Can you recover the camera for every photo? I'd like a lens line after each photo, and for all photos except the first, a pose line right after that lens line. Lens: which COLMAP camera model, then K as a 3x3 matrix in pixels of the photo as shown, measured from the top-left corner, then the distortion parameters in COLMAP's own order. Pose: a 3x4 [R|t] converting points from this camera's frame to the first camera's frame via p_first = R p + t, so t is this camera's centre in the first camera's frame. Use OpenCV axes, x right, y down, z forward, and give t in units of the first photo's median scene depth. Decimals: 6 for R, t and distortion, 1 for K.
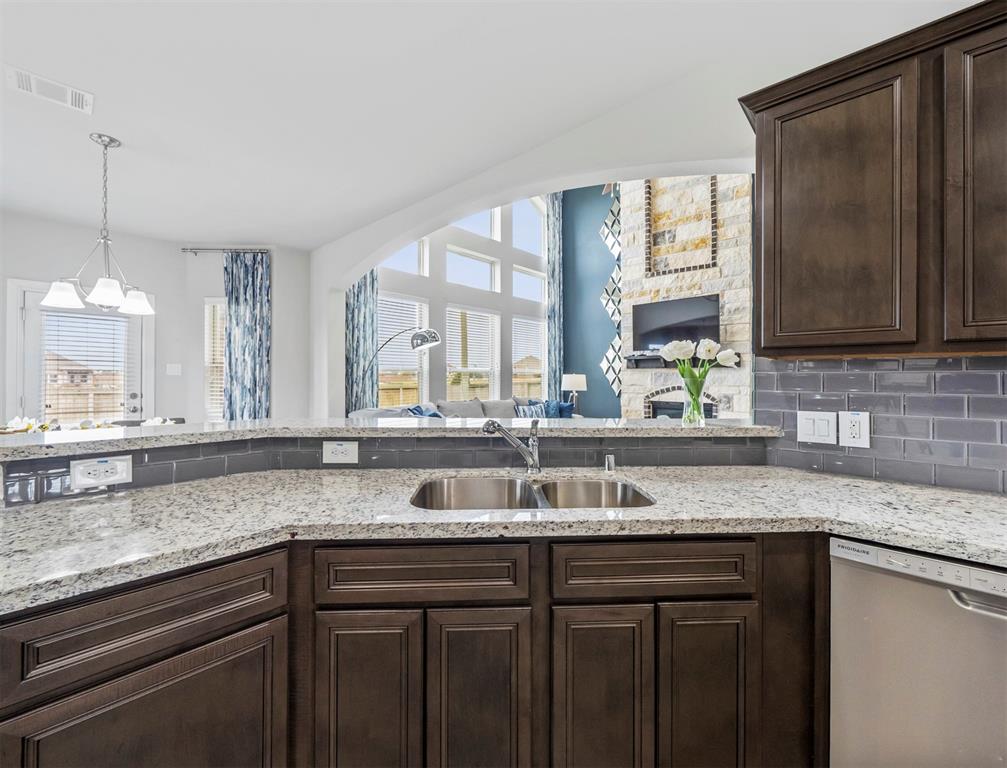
lens RADIAL K [[401.0, 0, 505.8], [0, 401.0, 377.5], [0, 0, 1]] dist [-0.000479, -0.000033]
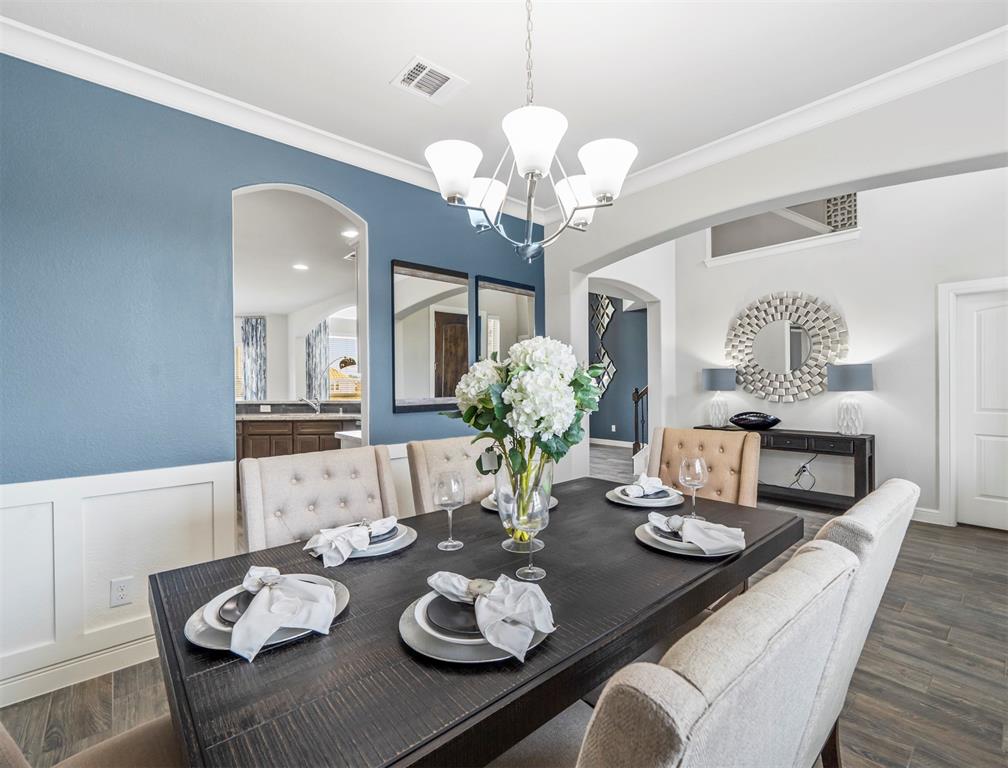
lens RADIAL K [[455.0, 0, 504.0], [0, 455.0, 384.0], [0, 0, 1]] dist [0.000426, 0.000120]
pose [[0.992365, -0.013391, -0.122607, 0.743337], [0.013581, 0.999908, 0.000716, 0.002409], [0.122586, -0.002375, 0.992455, -0.922643]]
